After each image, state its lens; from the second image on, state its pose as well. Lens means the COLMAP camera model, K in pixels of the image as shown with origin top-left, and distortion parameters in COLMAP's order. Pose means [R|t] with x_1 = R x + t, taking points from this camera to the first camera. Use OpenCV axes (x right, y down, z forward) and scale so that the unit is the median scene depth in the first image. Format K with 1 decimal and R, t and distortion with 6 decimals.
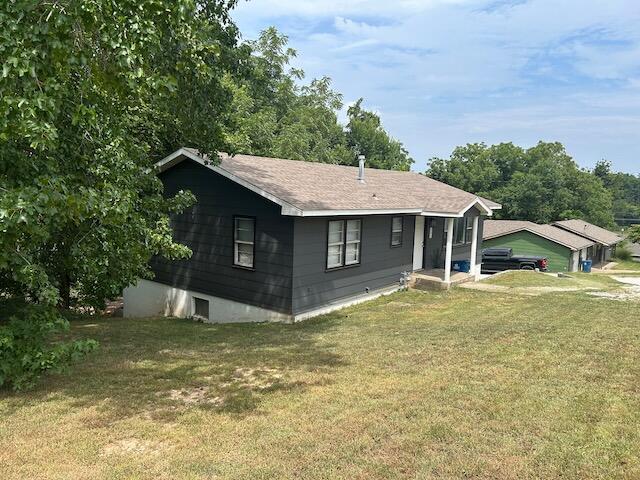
lens RADIAL K [[492.0, 0, 320.0], [0, 492.0, 240.0], [0, 0, 1]] dist [0.029781, -0.002250]
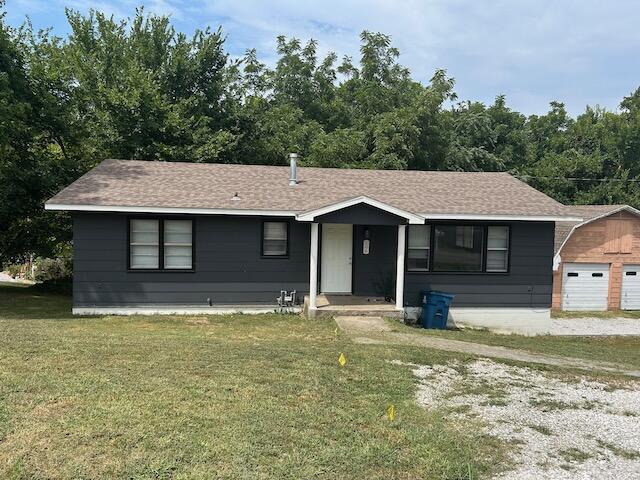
lens RADIAL K [[492.0, 0, 320.0], [0, 492.0, 240.0], [0, 0, 1]] dist [0.029781, -0.002250]
pose [[0.703111, 0.024275, -0.710666, 0.804785], [-0.074588, 0.996422, -0.039759, 0.011382], [0.707158, 0.080962, 0.702405, 0.485178]]
